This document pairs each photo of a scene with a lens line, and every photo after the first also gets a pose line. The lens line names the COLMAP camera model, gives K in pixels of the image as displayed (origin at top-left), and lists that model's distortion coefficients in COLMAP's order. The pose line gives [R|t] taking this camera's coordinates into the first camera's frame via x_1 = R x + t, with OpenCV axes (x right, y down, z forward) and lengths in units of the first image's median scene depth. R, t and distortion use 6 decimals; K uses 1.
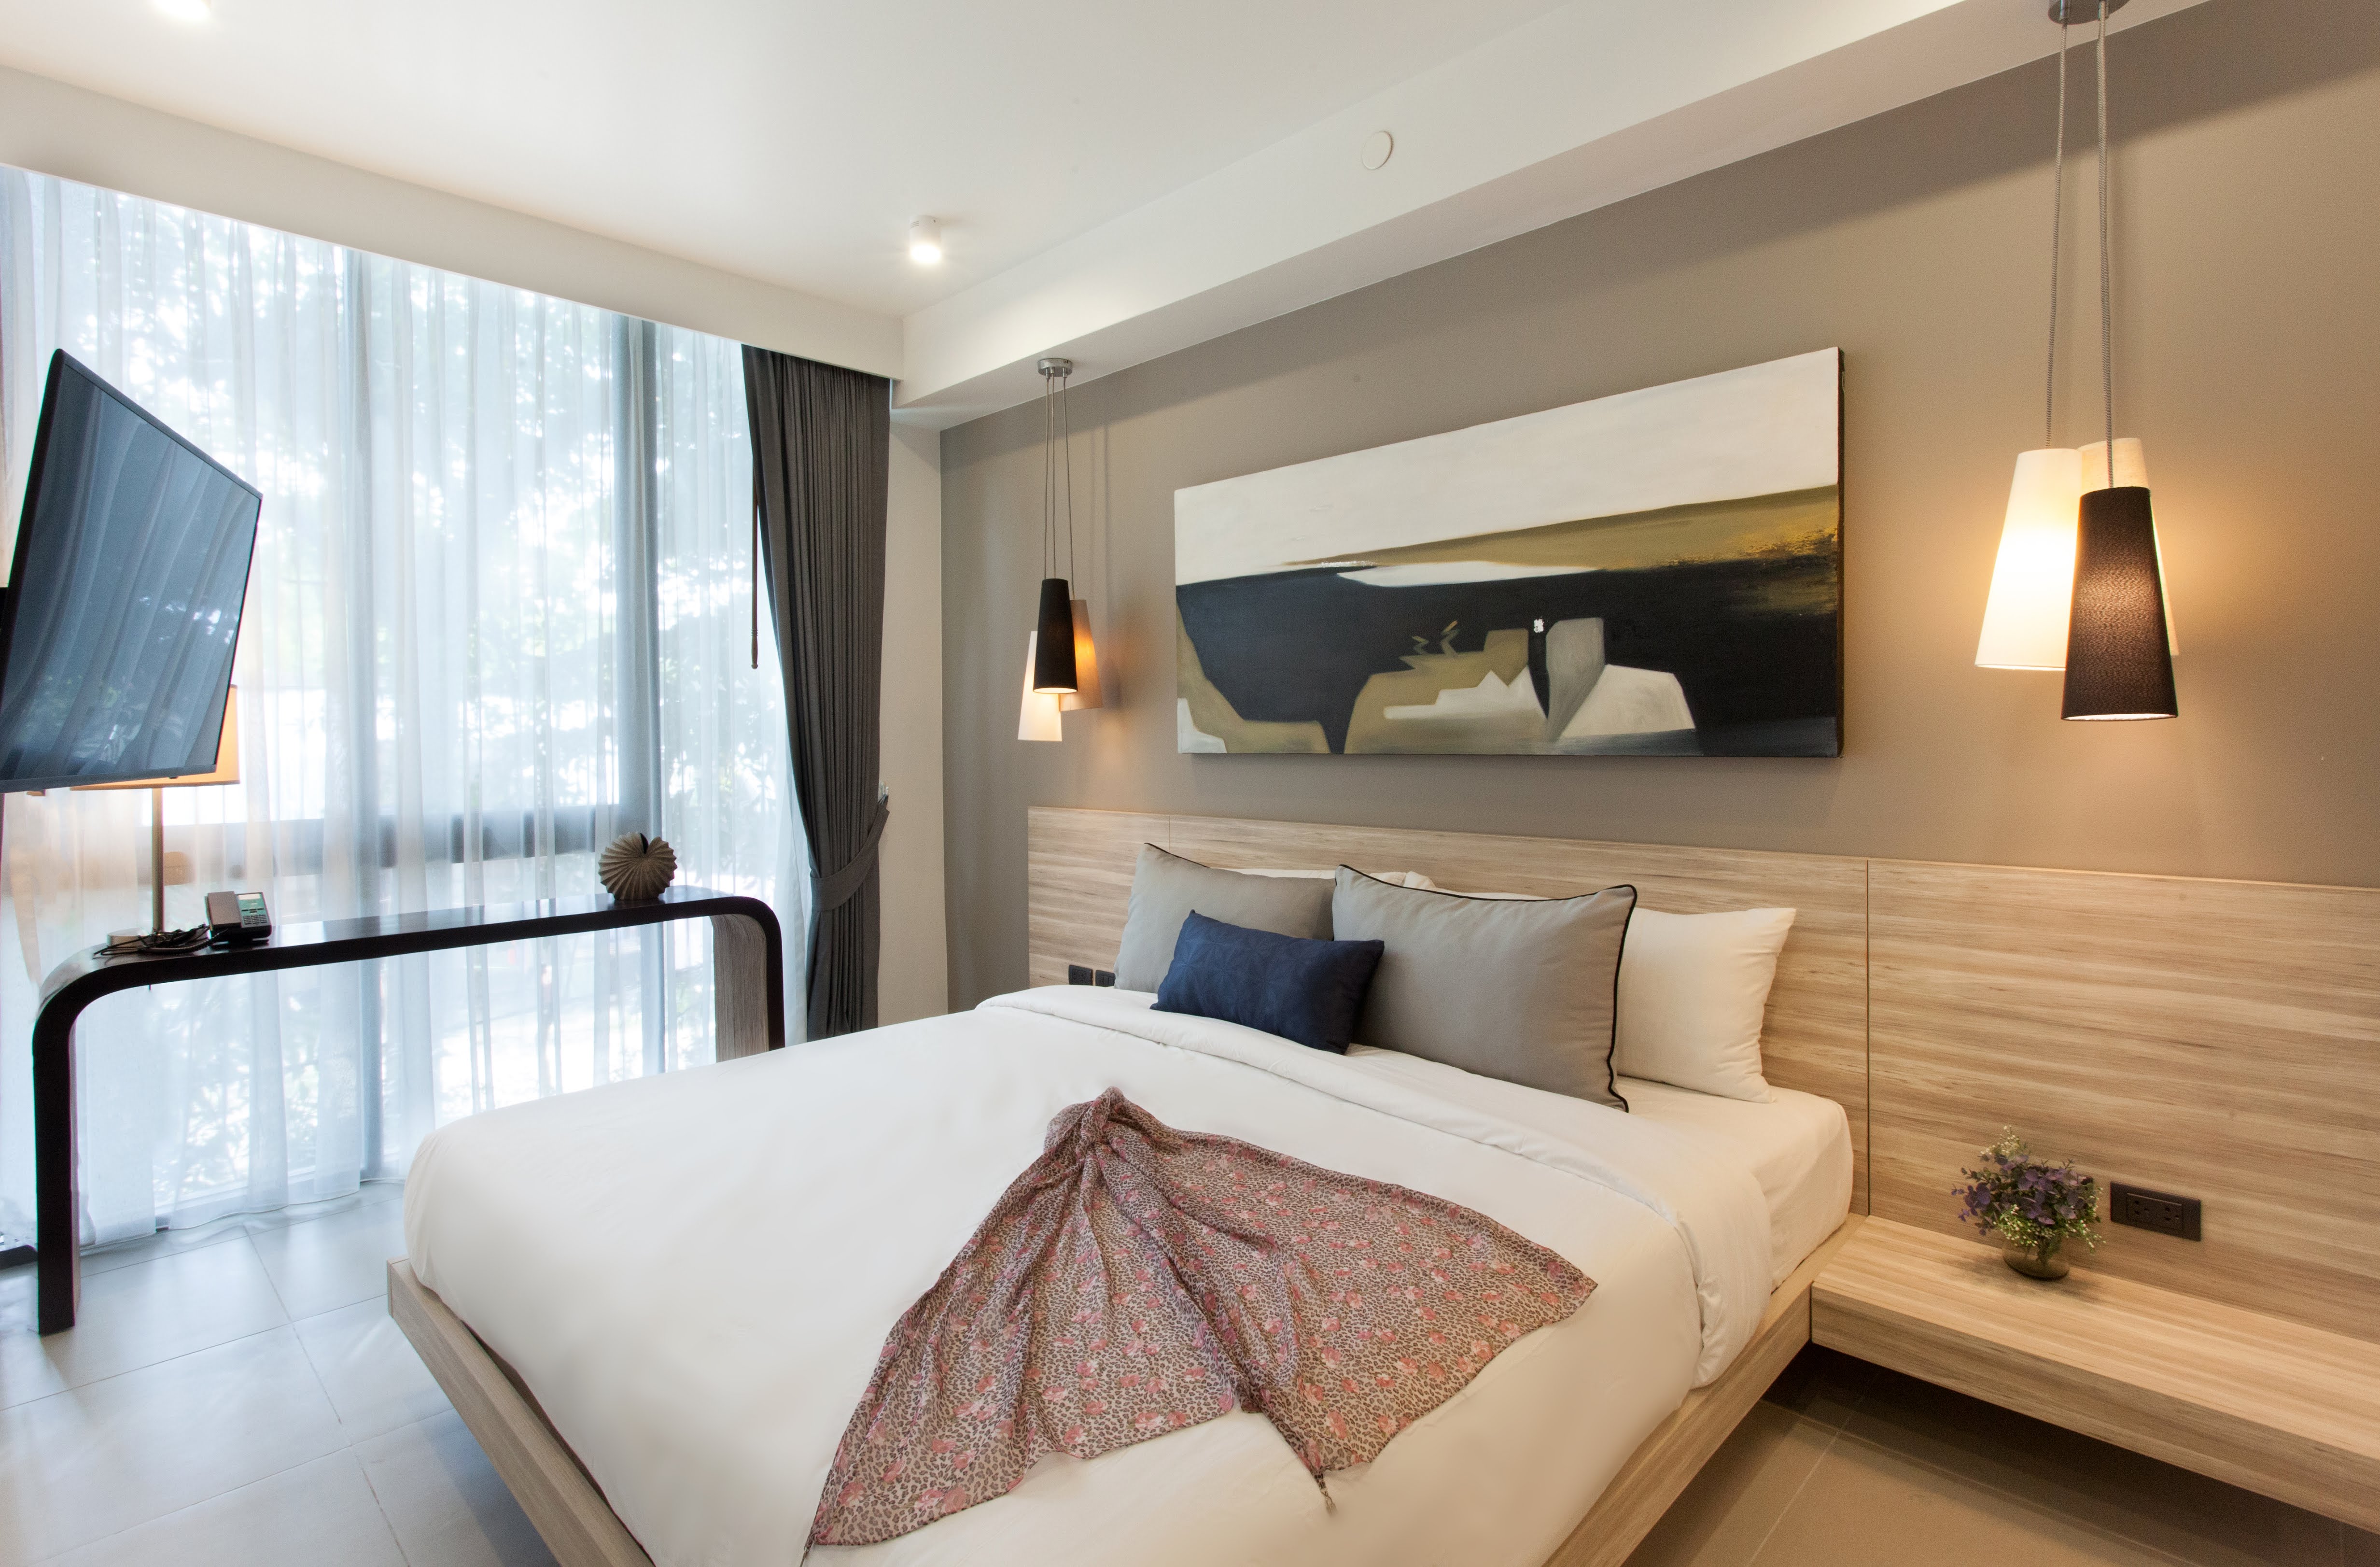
lens RADIAL K [[1145.7, 0, 1186.3], [0, 1145.7, 749.2], [0, 0, 1]] dist [-0.002565, -0.000090]
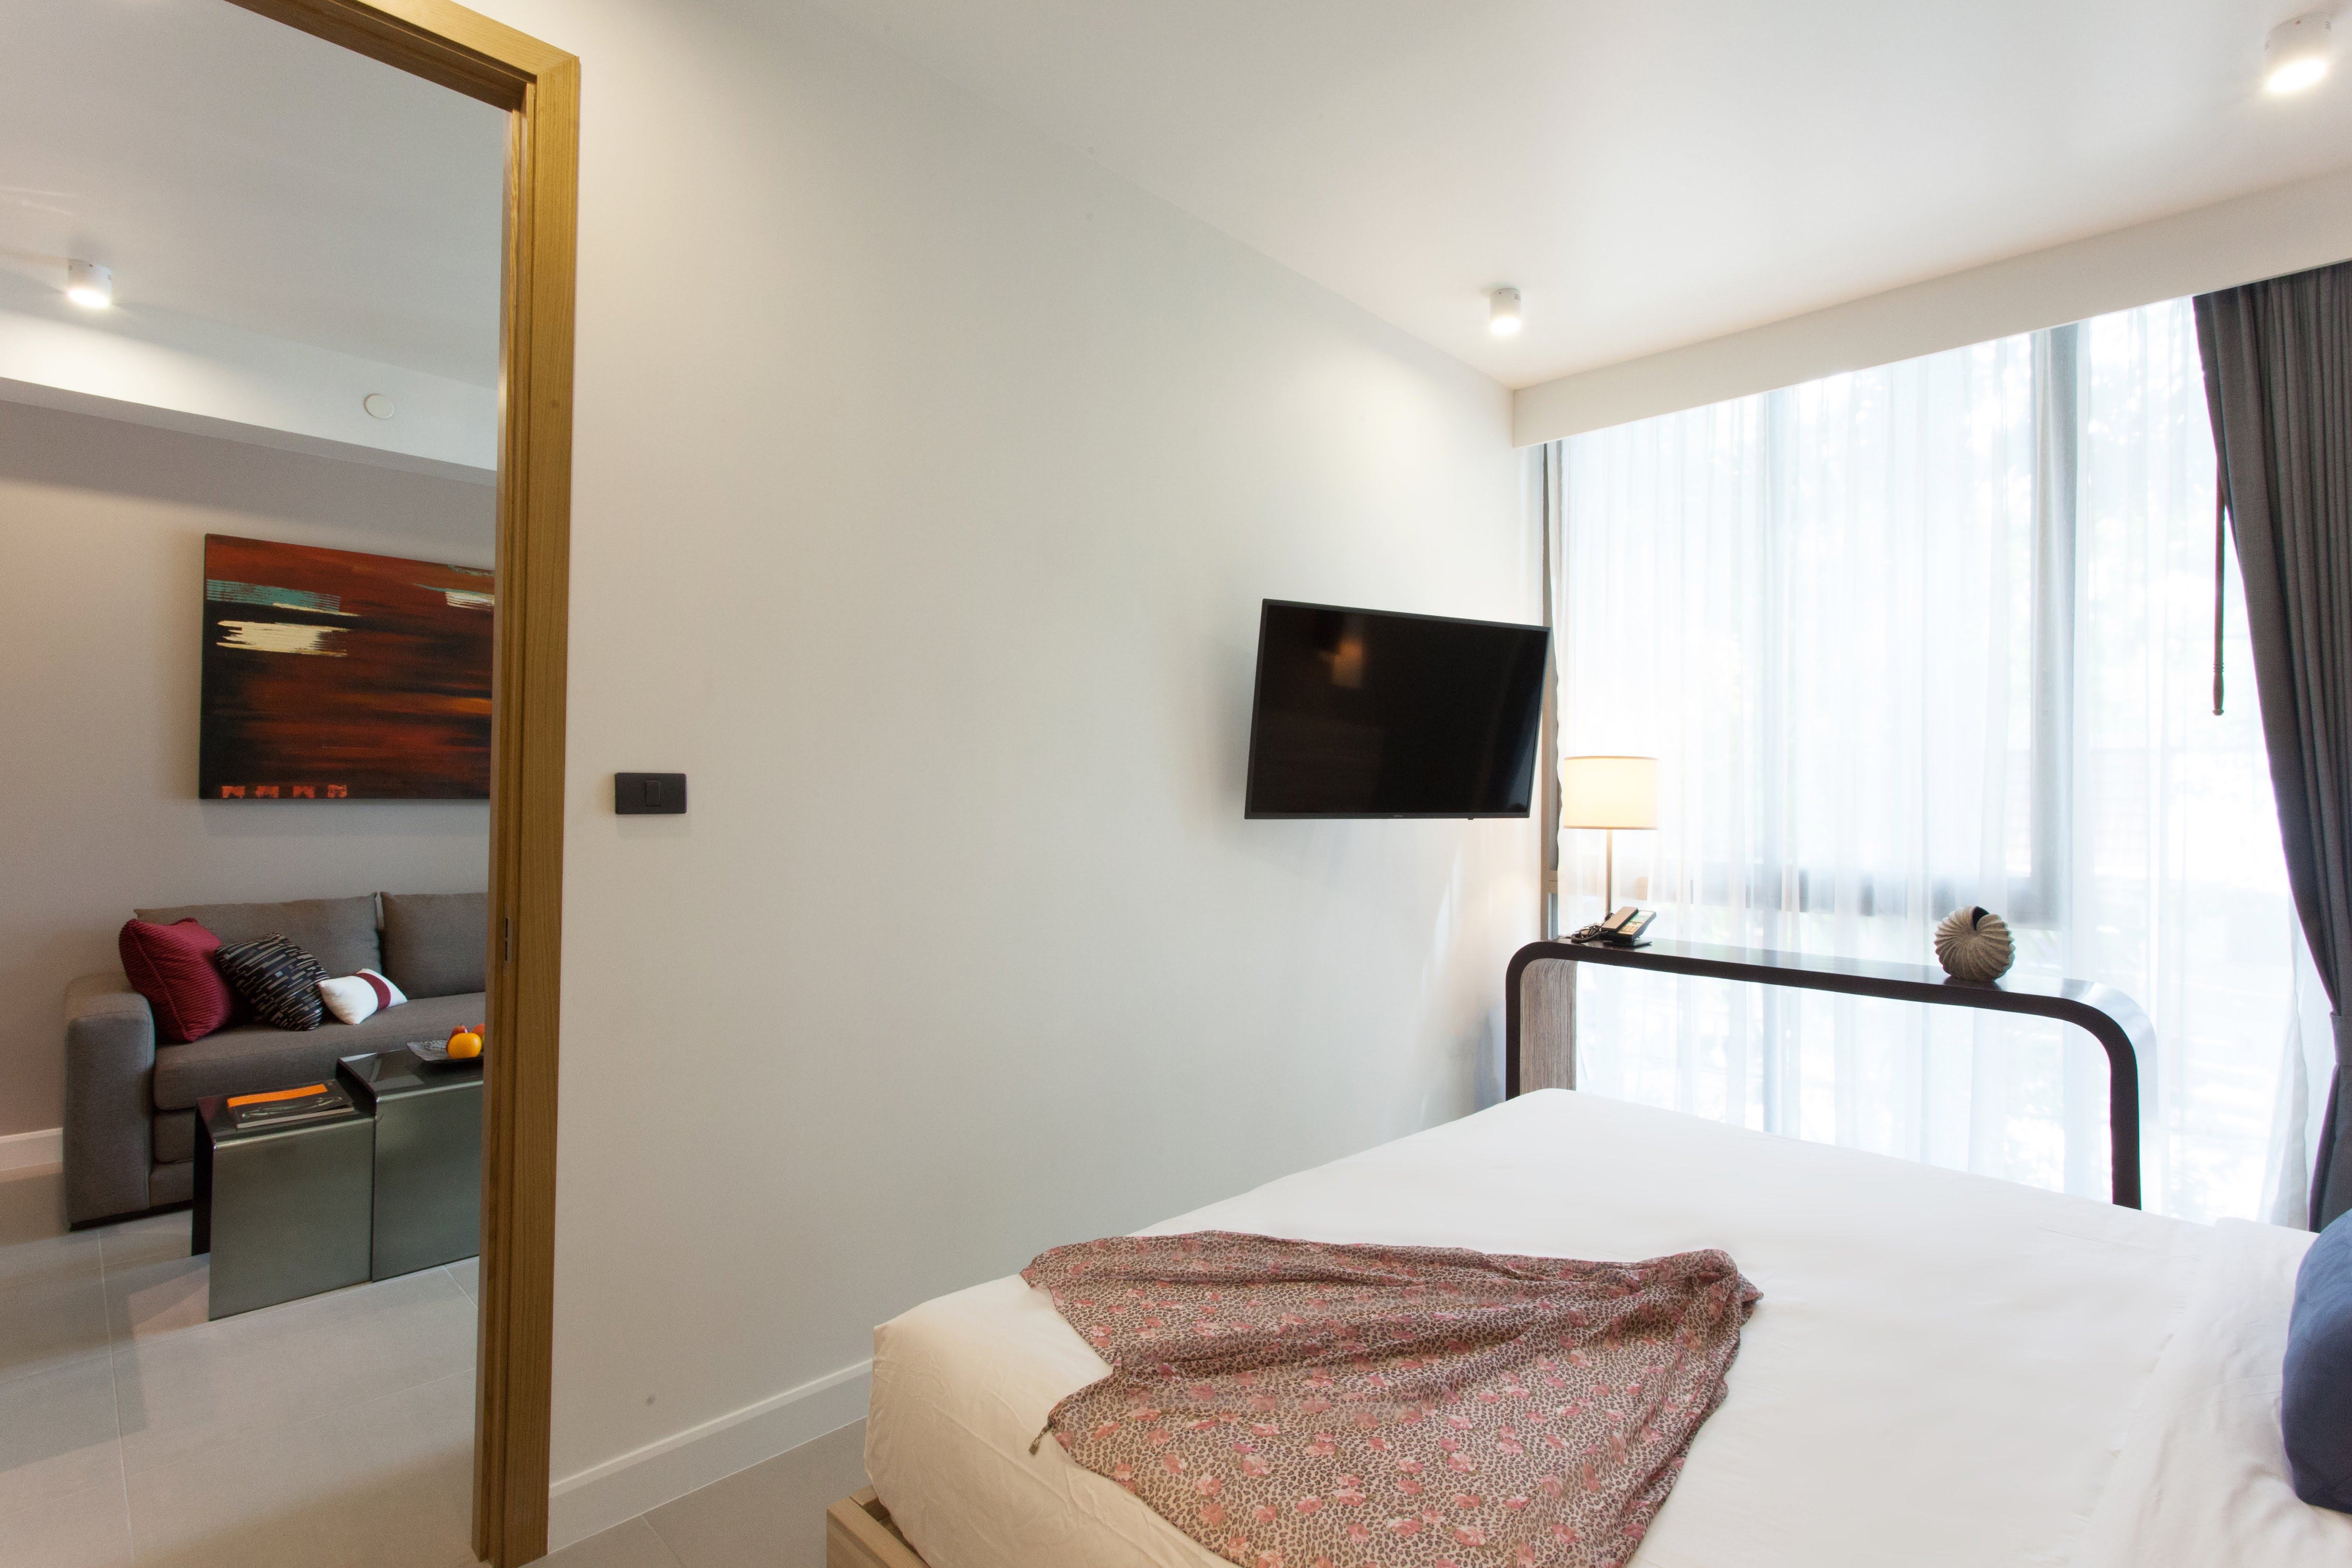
lens RADIAL K [[1119.6, 0, 1179.6], [0, 1119.6, 776.3], [0, 0, 1]] dist [0.000681, -0.000055]
pose [[-0.003675, -0.003960, -0.999985, 0.710991], [-0.024051, 0.999703, -0.003871, -0.020242], [0.999704, 0.024036, -0.003769, 0.622962]]
